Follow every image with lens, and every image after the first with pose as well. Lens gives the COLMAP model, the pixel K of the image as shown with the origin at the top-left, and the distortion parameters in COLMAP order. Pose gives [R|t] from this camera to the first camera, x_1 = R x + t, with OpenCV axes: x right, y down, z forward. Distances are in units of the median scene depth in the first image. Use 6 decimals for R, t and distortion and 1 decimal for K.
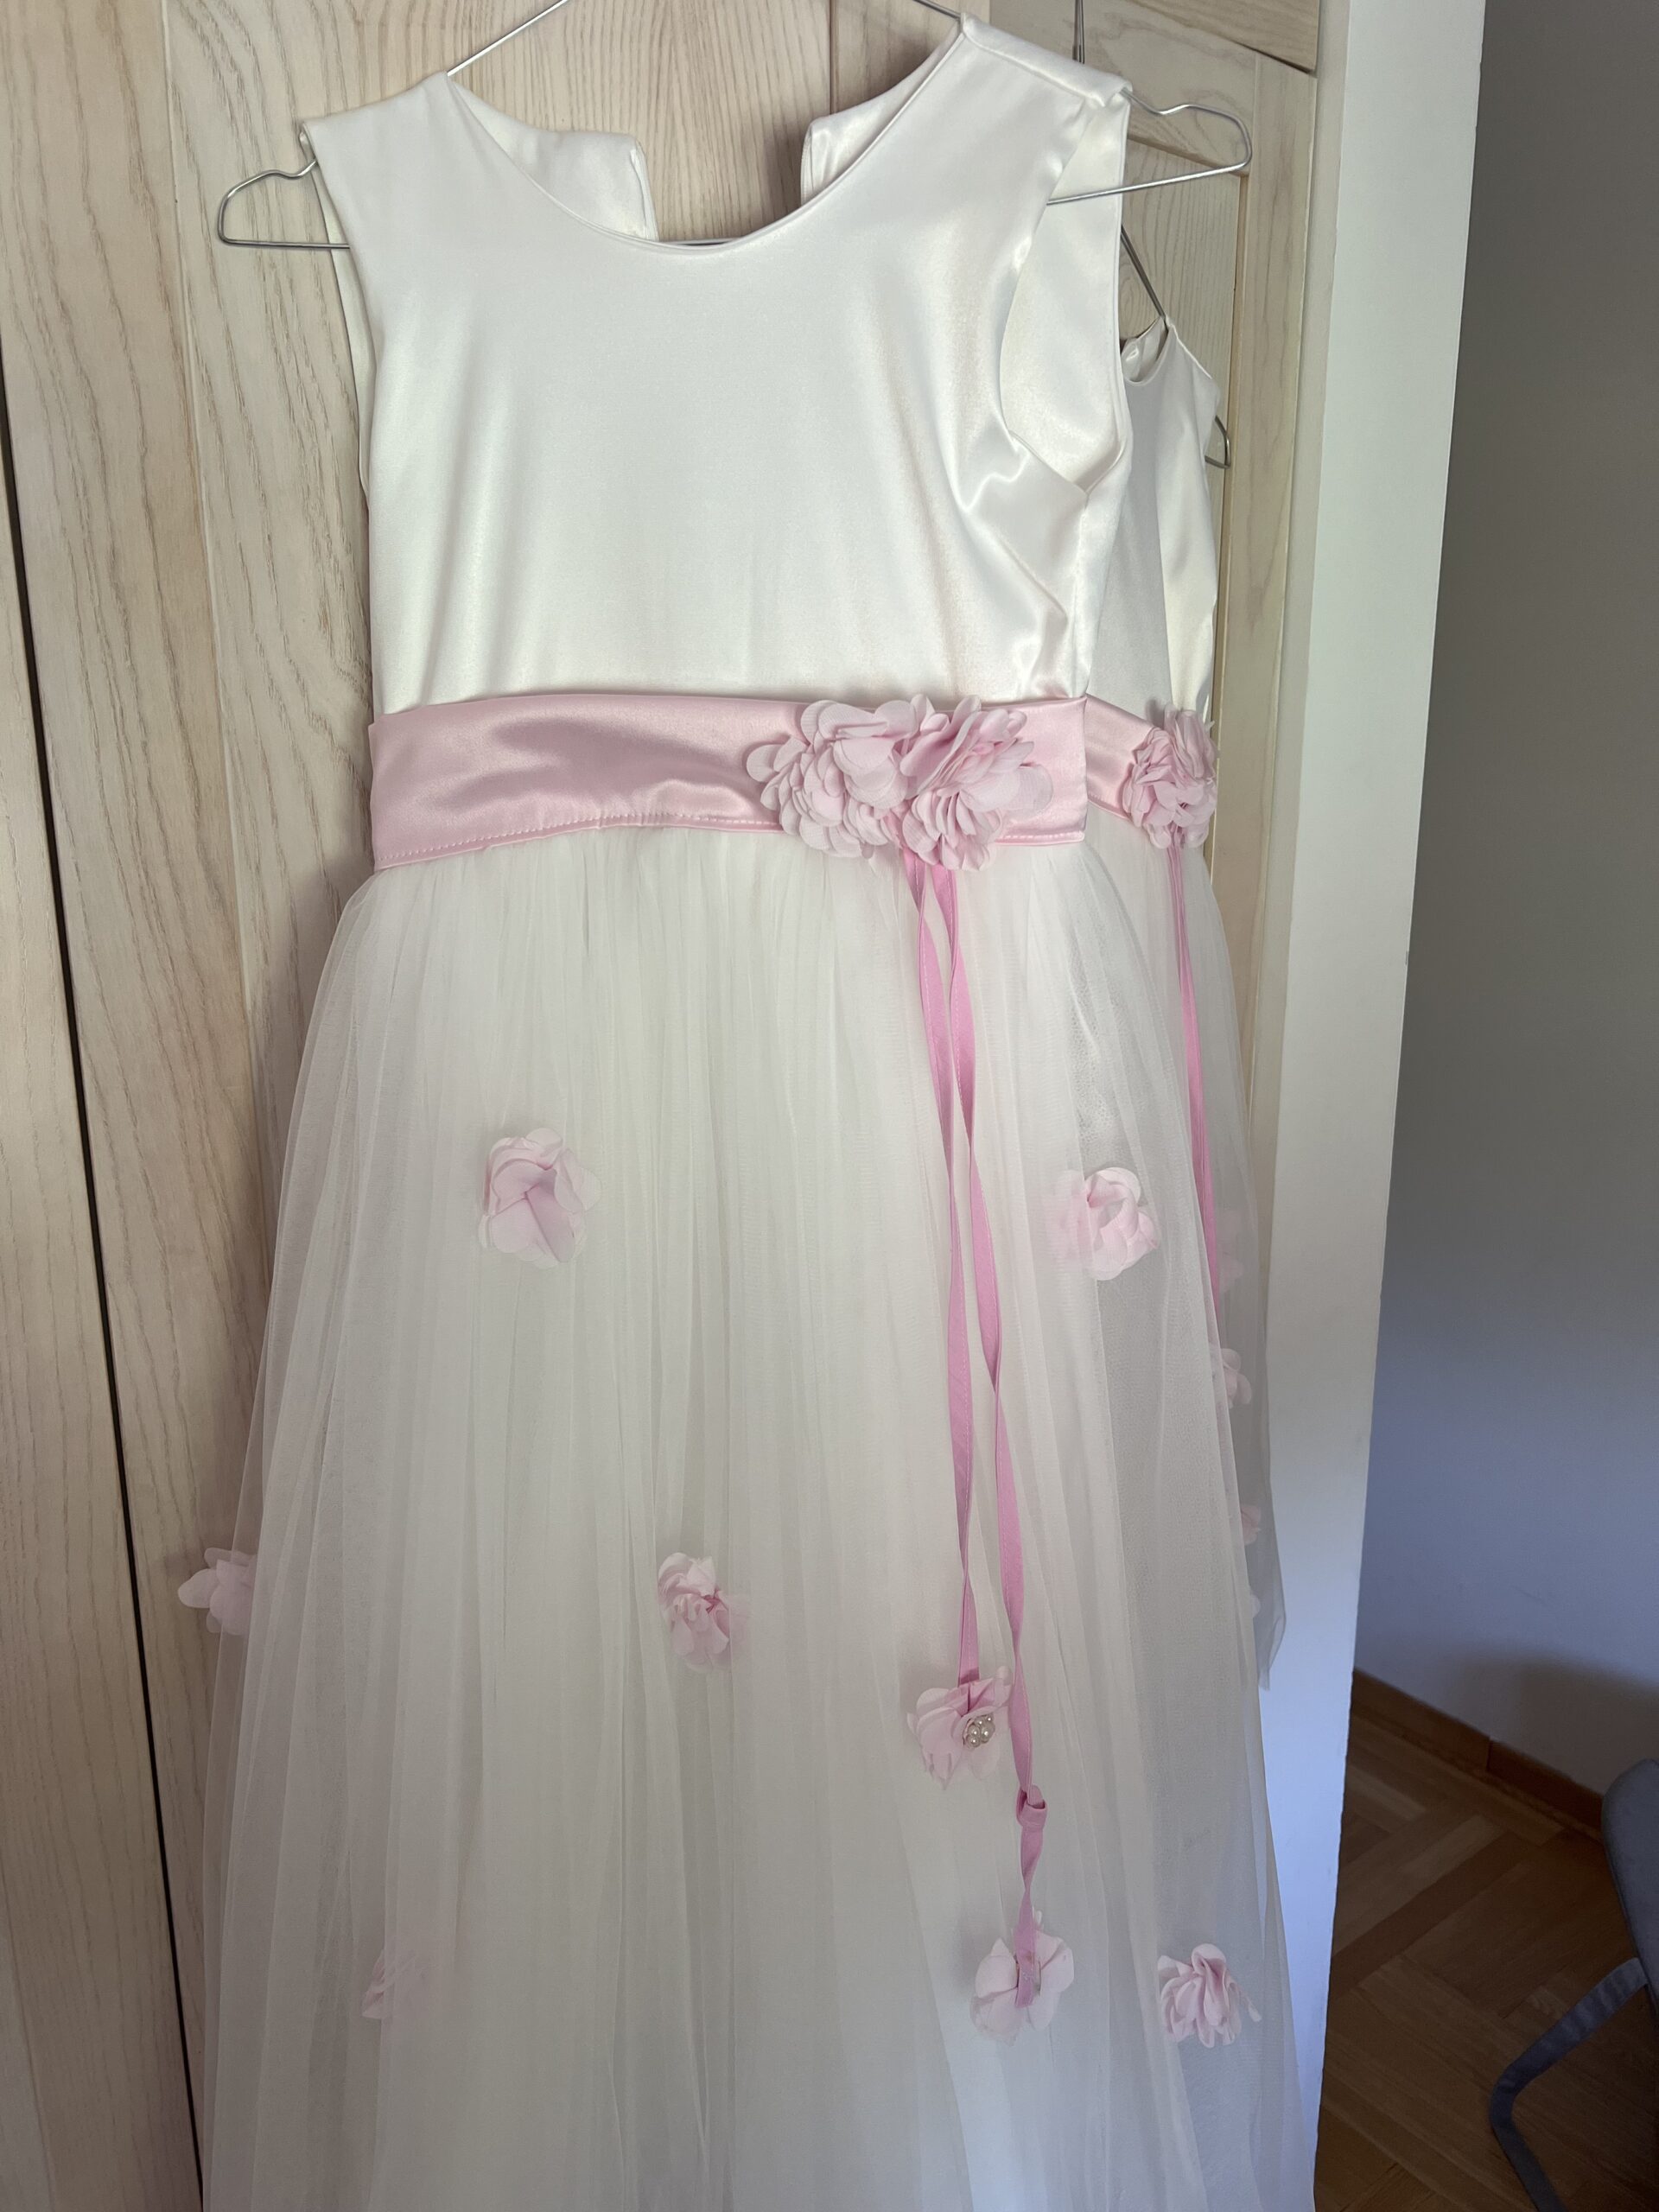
lens RADIAL K [[1675.8, 0, 833.1], [0, 1675.8, 1097.4], [0, 0, 1]] dist [0.007008, -0.008137]
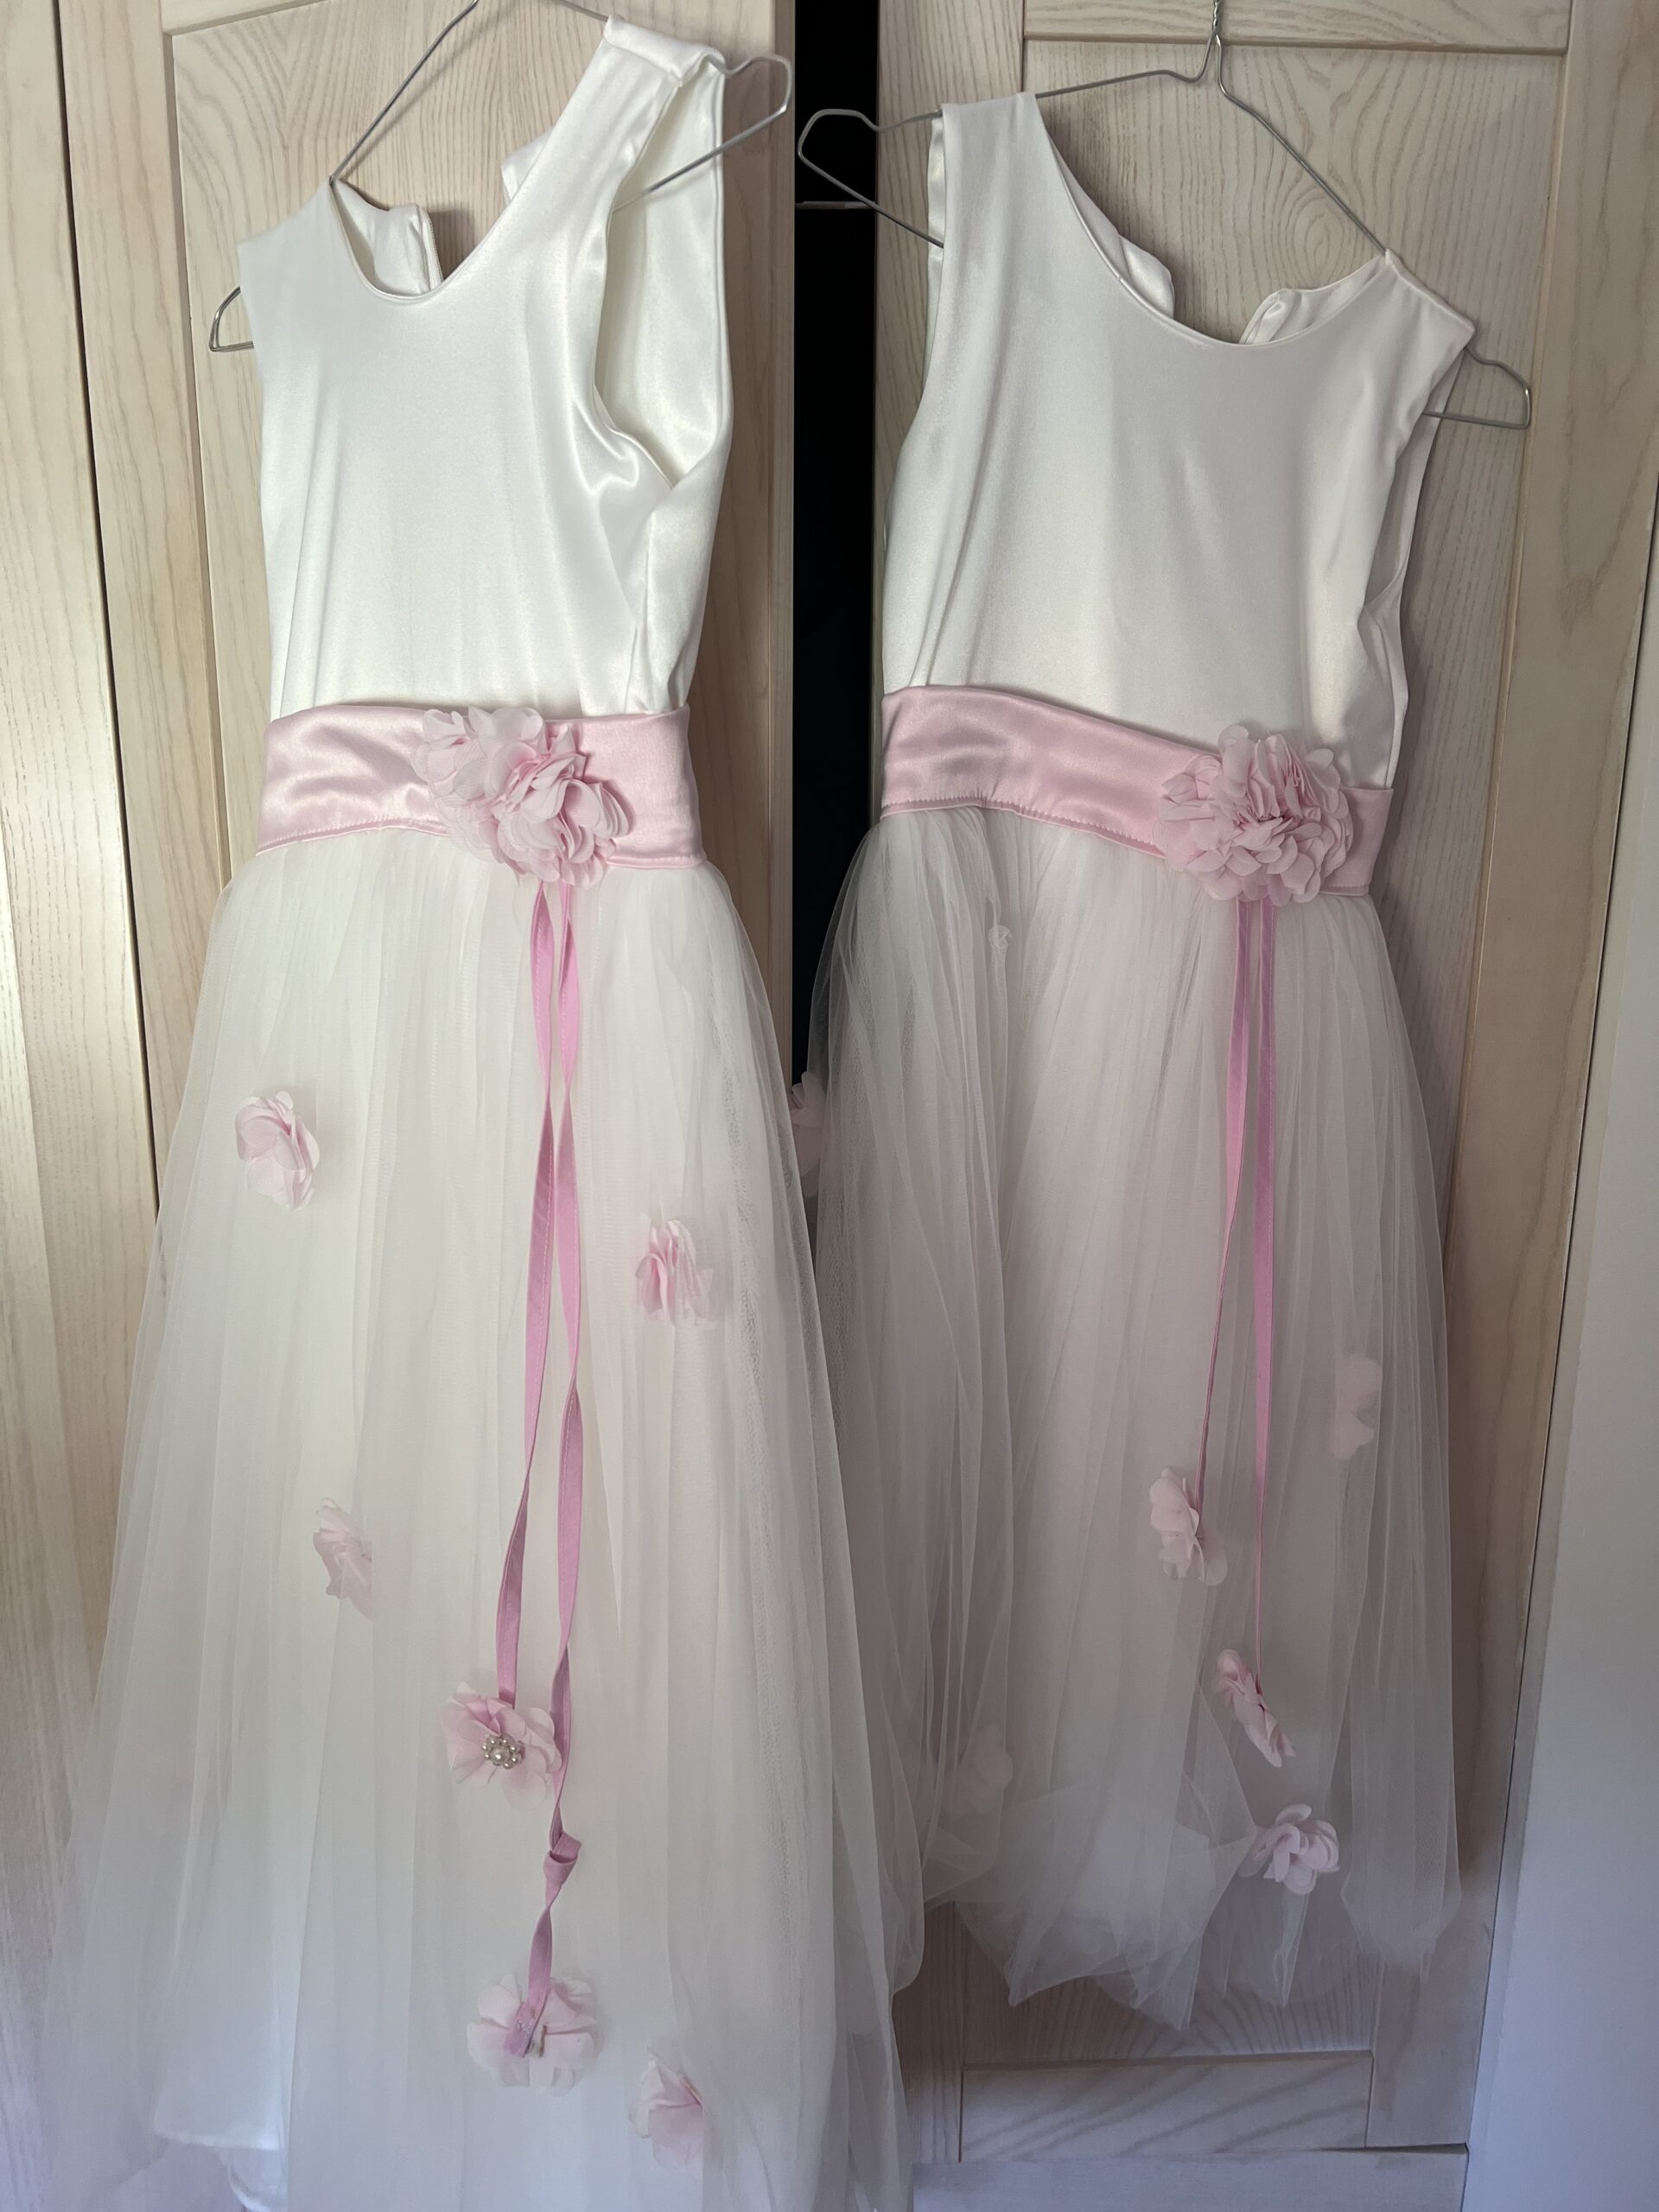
lens RADIAL K [[1675.8, 0, 831.0], [0, 1675.8, 1114.4], [0, 0, 1]] dist [0.007008, -0.008137]
pose [[0.780142, 0.149279, -0.607531, 0.818256], [-0.152554, 0.987193, 0.046670, -0.072047], [0.606717, 0.056272, 0.792923, 0.313551]]
